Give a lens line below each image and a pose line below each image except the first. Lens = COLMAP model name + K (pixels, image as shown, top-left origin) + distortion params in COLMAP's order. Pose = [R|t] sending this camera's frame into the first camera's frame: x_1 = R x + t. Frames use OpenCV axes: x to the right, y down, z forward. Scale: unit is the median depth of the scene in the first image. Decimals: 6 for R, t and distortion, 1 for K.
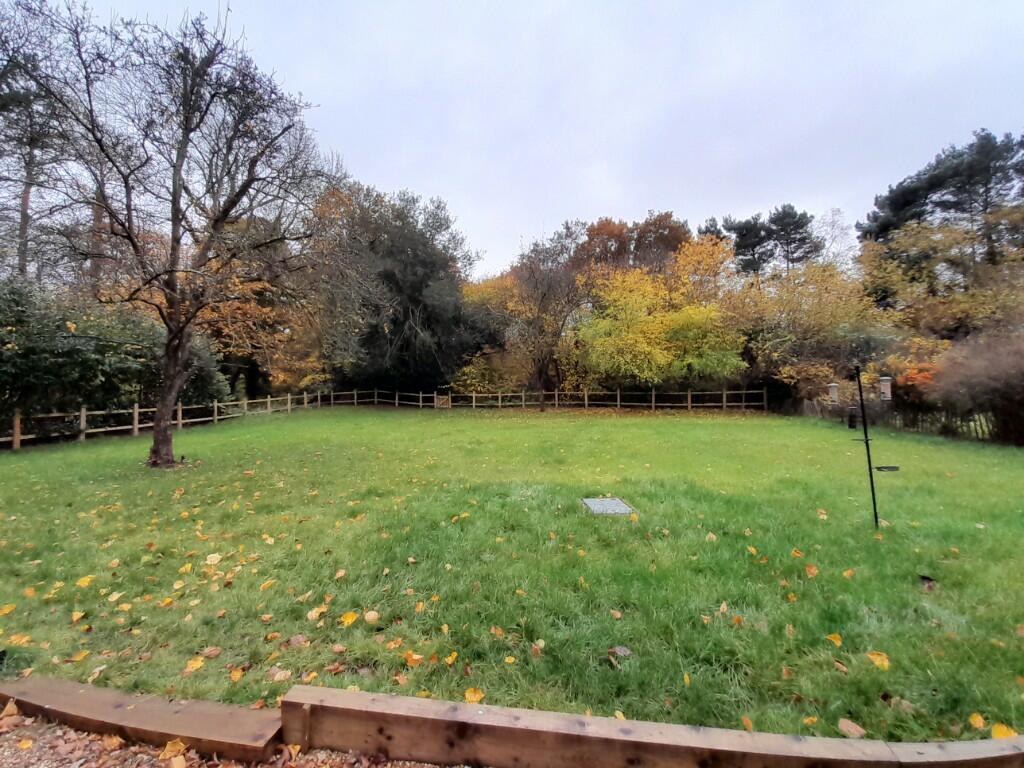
lens RADIAL K [[403.9, 0, 511.1], [0, 403.9, 384.7], [0, 0, 1]] dist [0.000399, 0.000002]
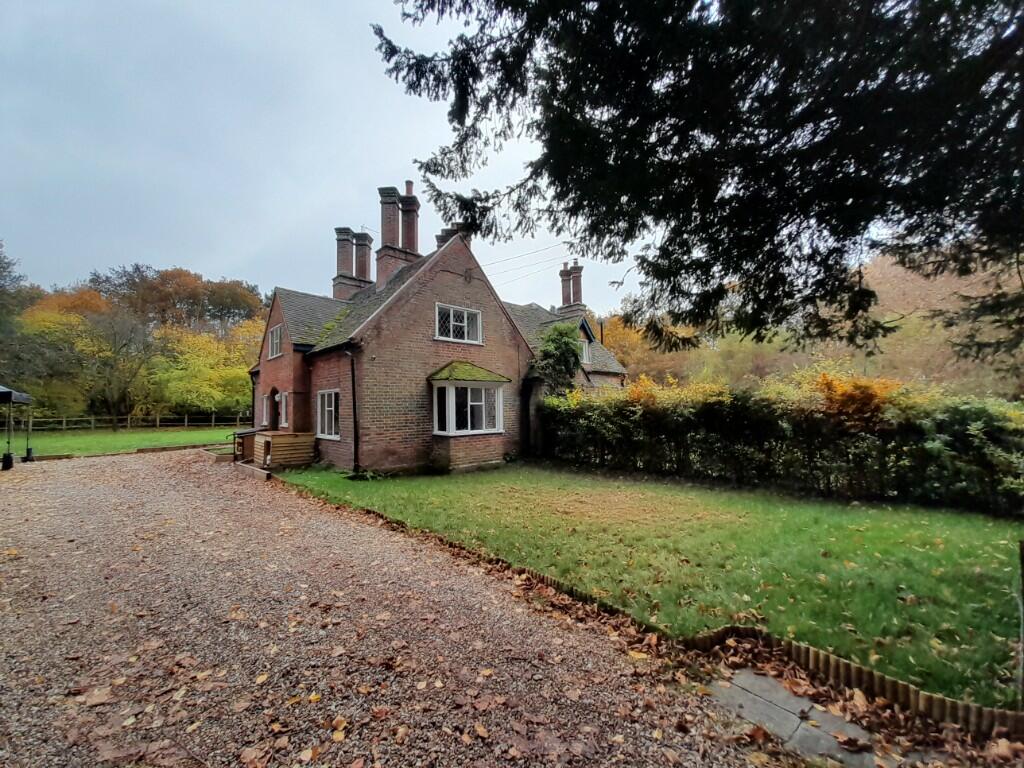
lens RADIAL K [[403.9, 0, 510.6], [0, 403.9, 386.5], [0, 0, 1]] dist [0.000399, 0.000002]
pose [[0.593001, 0.050217, 0.803634, -0.217070], [-0.003778, 0.998216, -0.059588, -0.006444], [-0.805193, 0.032299, 0.592133, -0.809839]]
